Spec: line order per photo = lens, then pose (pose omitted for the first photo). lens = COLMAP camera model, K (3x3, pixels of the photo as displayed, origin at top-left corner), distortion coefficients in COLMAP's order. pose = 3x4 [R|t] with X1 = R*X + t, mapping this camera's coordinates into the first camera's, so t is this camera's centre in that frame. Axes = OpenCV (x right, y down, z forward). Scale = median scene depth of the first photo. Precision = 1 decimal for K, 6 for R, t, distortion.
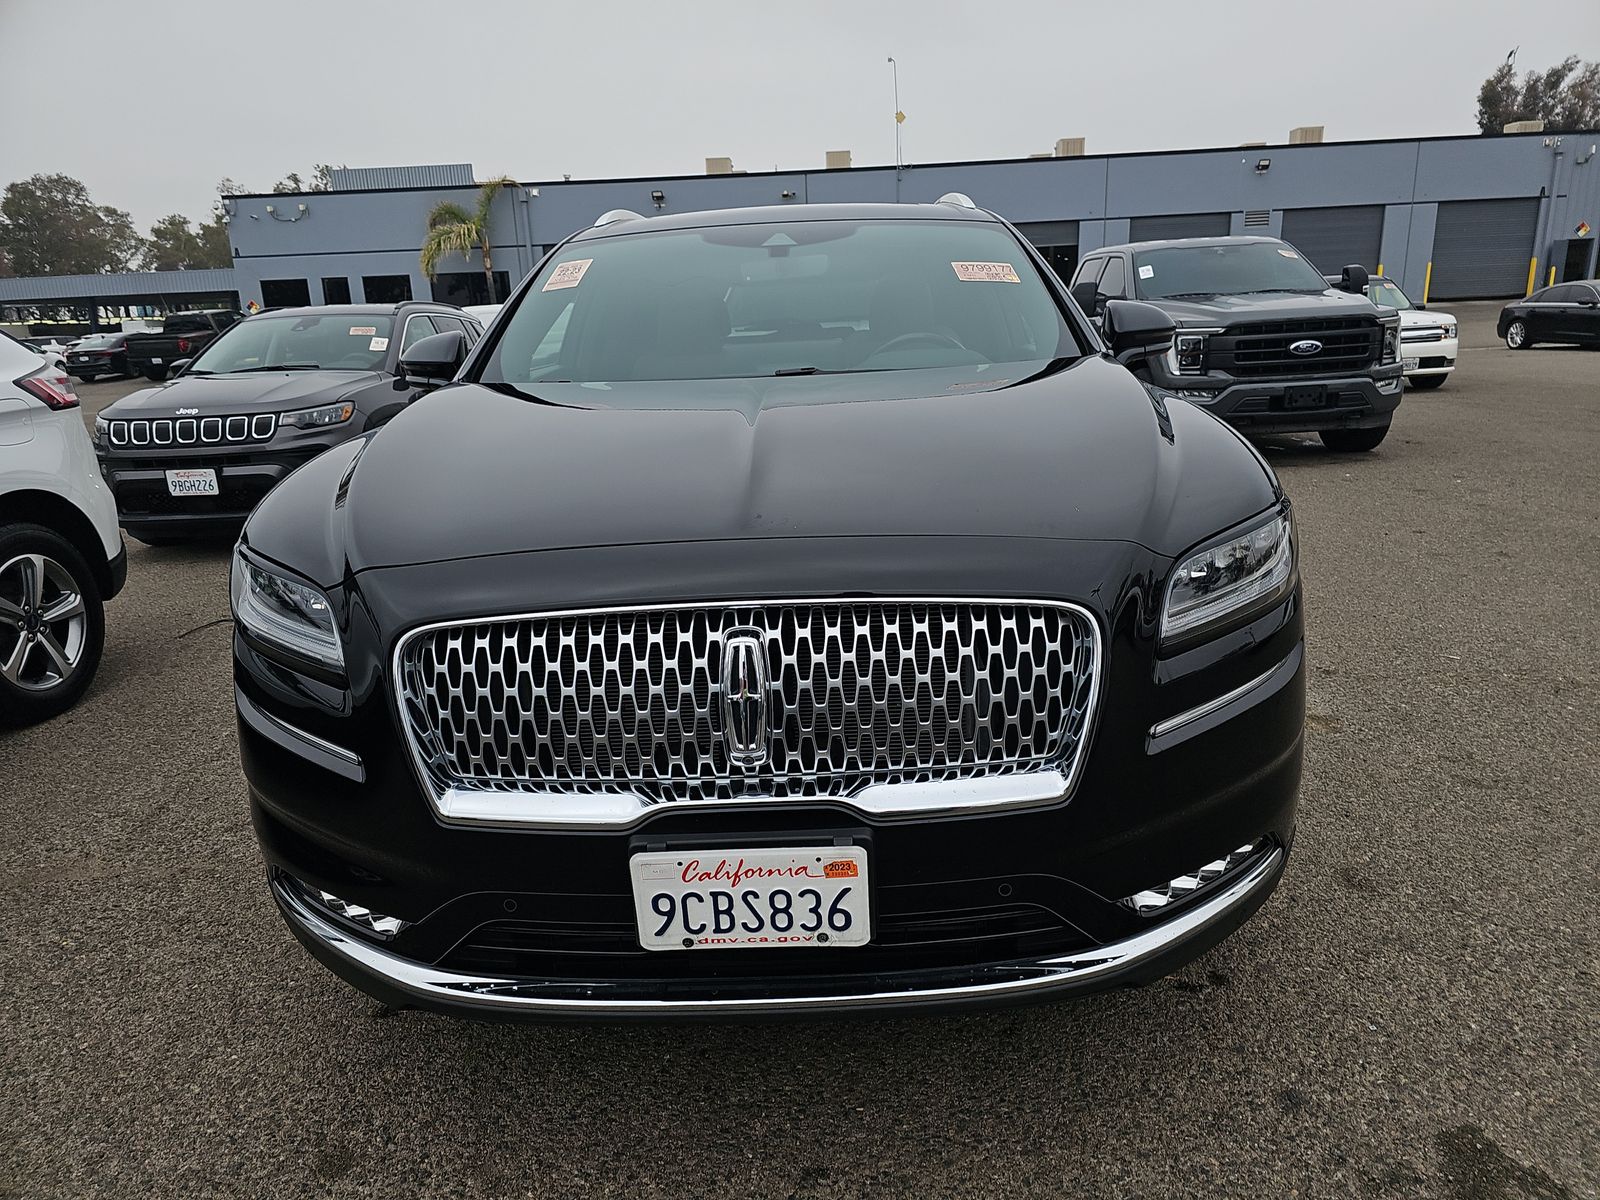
lens RADIAL K [[1116.9, 0, 800.0], [0, 1116.9, 600.0], [0, 0, 1]] dist [0.024554, -0.036738]
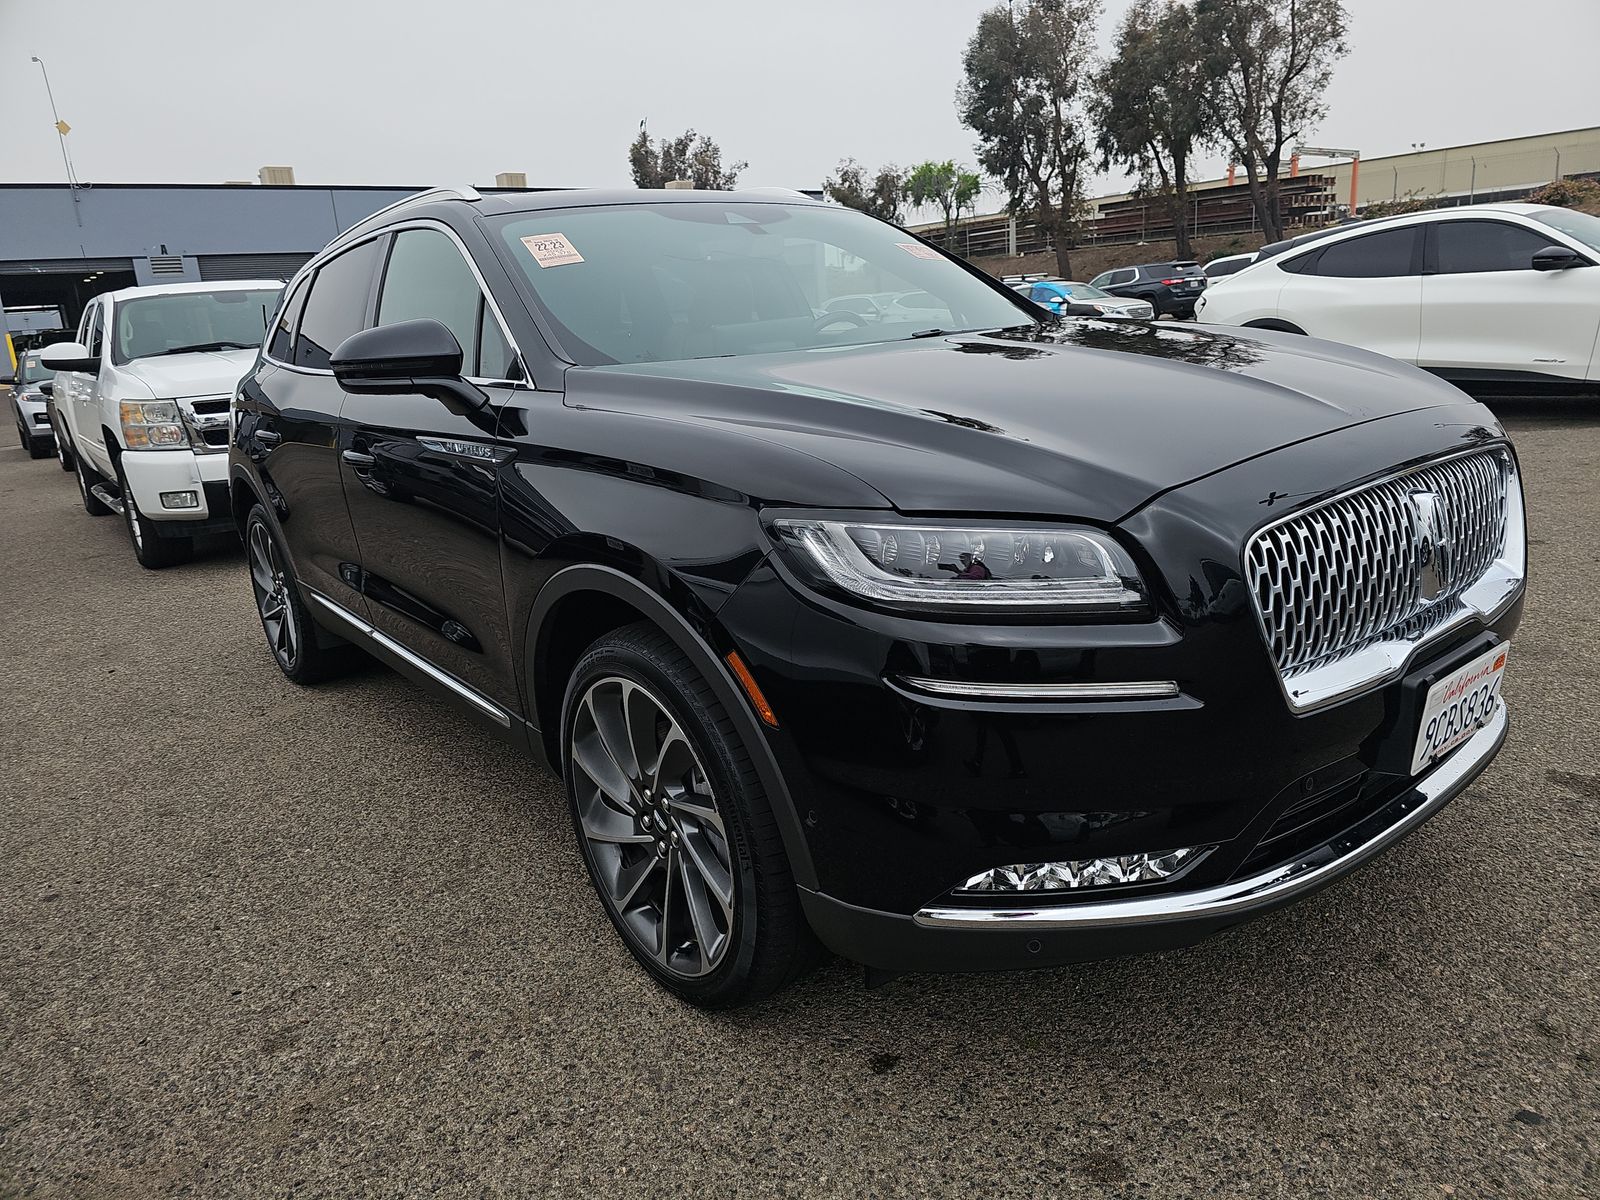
lens RADIAL K [[1116.9, 0, 800.0], [0, 1116.9, 600.0], [0, 0, 1]] dist [0.024554, -0.036738]
pose [[0.744714, -0.173324, 0.644484, -0.098702], [0.197133, 0.979727, 0.035691, -0.002655], [-0.637604, 0.100469, 0.763784, 0.037265]]
